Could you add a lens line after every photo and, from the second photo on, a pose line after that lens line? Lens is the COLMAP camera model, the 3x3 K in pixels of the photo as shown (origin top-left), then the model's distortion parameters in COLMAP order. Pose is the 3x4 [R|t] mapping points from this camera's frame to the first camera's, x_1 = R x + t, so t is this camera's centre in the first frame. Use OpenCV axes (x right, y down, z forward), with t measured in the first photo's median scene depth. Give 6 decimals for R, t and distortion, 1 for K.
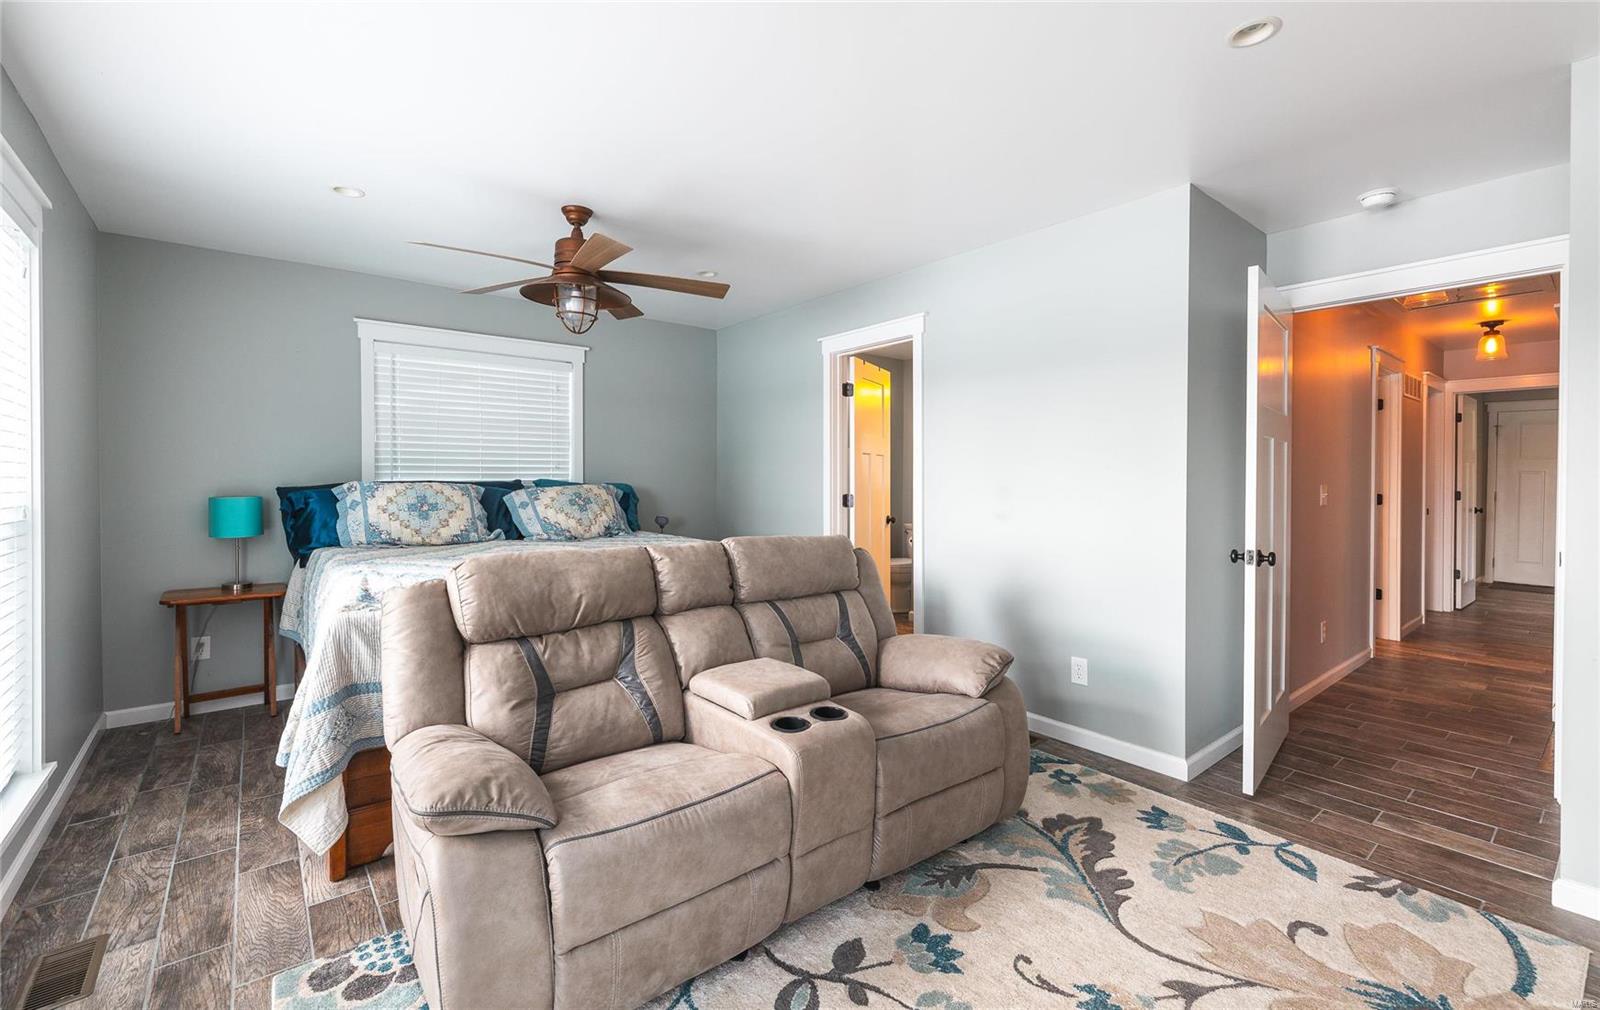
lens RADIAL K [[687.3, 0, 802.2], [0, 687.3, 479.3], [0, 0, 1]] dist [-0.001729, -0.000059]
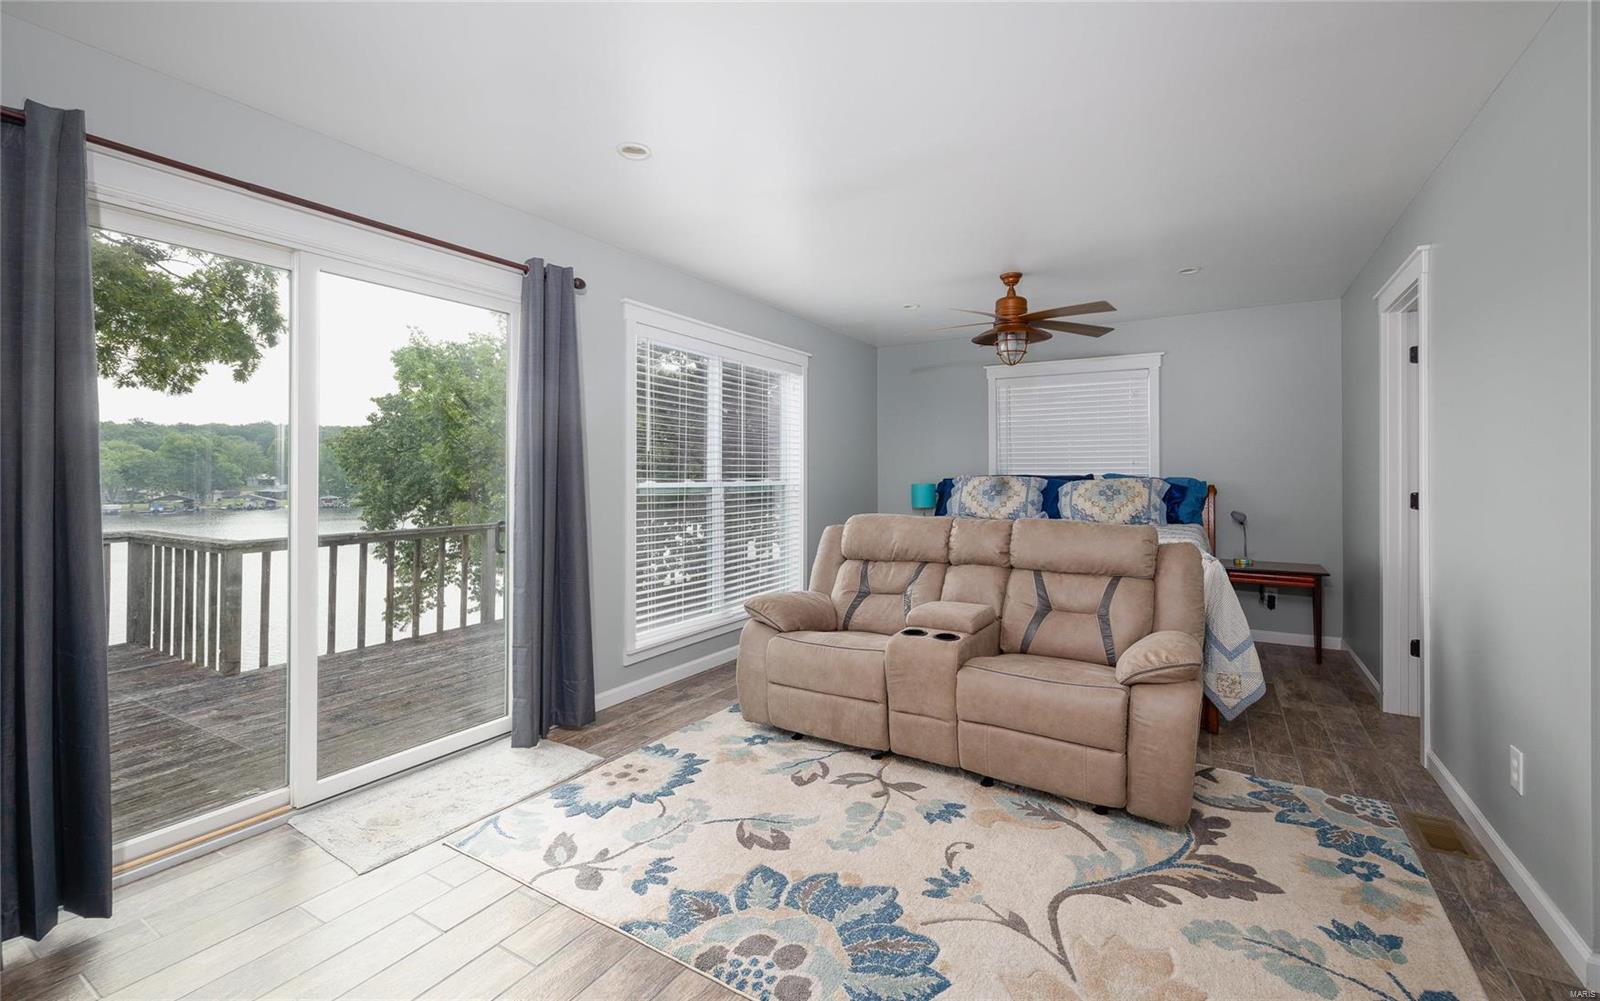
lens RADIAL K [[676.8, 0, 778.5], [0, 676.8, 470.5], [0, 0, 1]] dist [-0.000437, 0.000106]
pose [[0.311970, -0.006985, -0.950066, 0.997725], [-0.001443, 0.999968, -0.007826, 0.008097], [0.950091, 0.003813, 0.311950, 0.189037]]
